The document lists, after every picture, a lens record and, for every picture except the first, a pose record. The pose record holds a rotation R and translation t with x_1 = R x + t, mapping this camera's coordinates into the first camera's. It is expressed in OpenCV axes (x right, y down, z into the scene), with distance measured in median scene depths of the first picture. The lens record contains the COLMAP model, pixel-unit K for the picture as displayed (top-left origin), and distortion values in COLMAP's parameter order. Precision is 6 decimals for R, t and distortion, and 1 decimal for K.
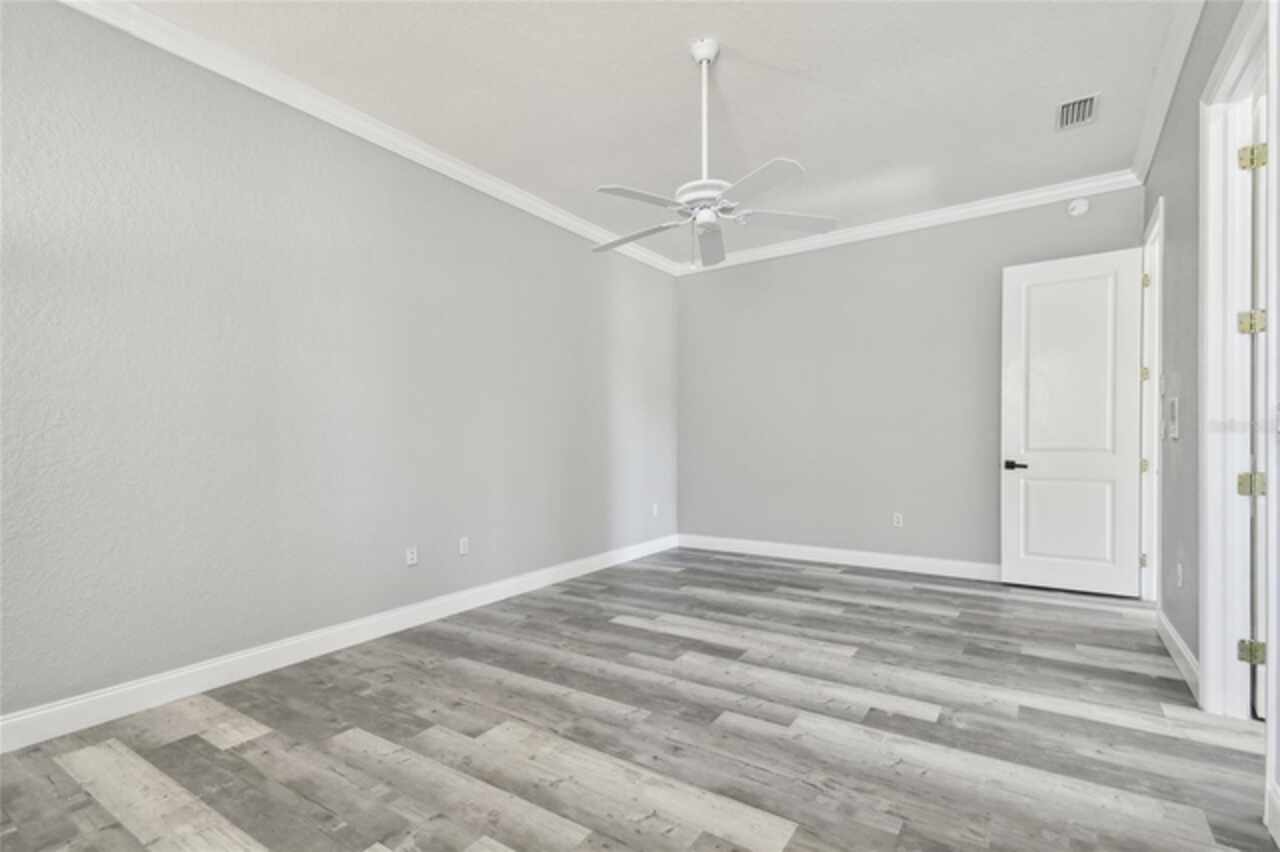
lens RADIAL K [[583.6, 0, 640.9], [0, 583.6, 426.9], [0, 0, 1]] dist [0.027779, -0.000684]
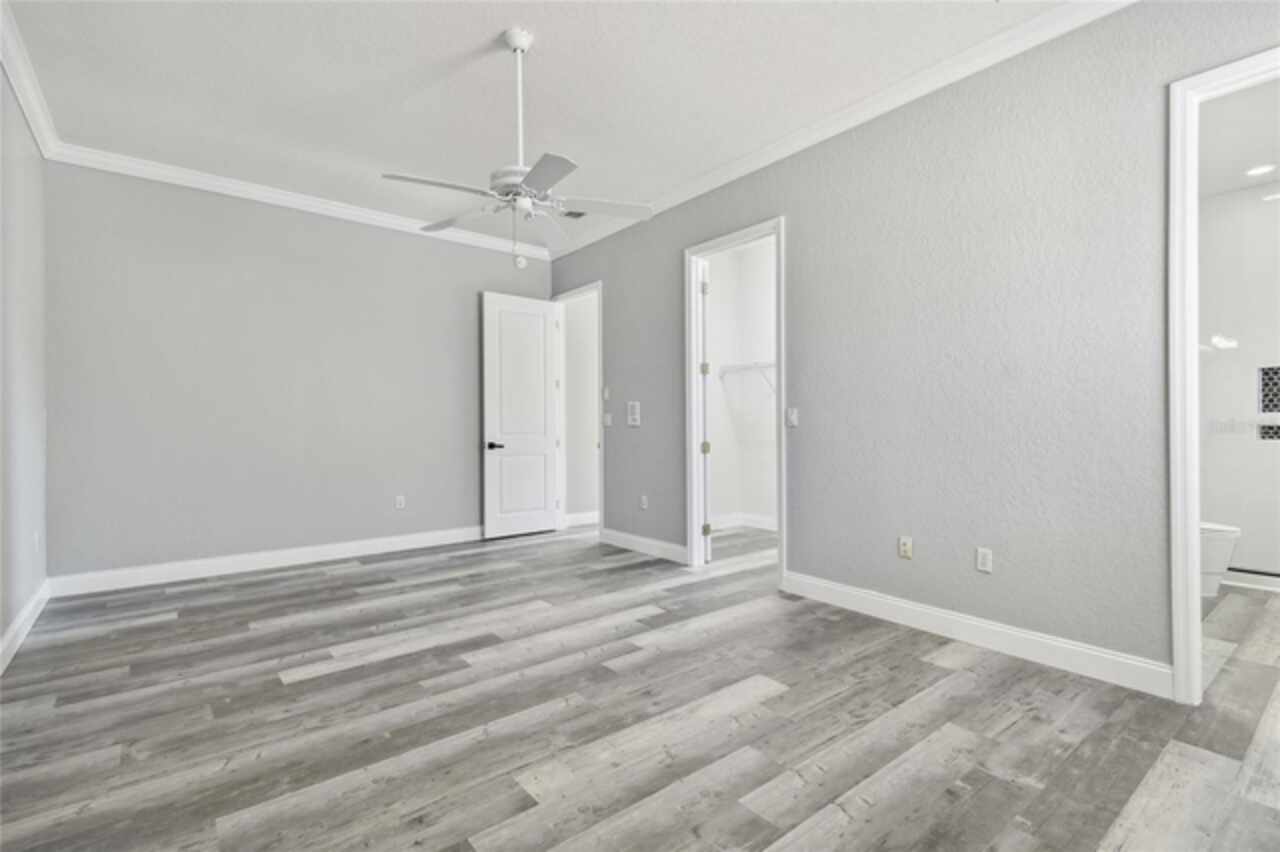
lens RADIAL K [[572.3, 0, 636.5], [0, 572.3, 407.3], [0, 0, 1]] dist [0.032997, -0.009163]
pose [[0.326102, 0.032791, 0.944766, -0.713692], [-0.019394, 0.999420, -0.027994, 0.013977], [-0.945136, -0.009194, 0.326549, 0.455028]]
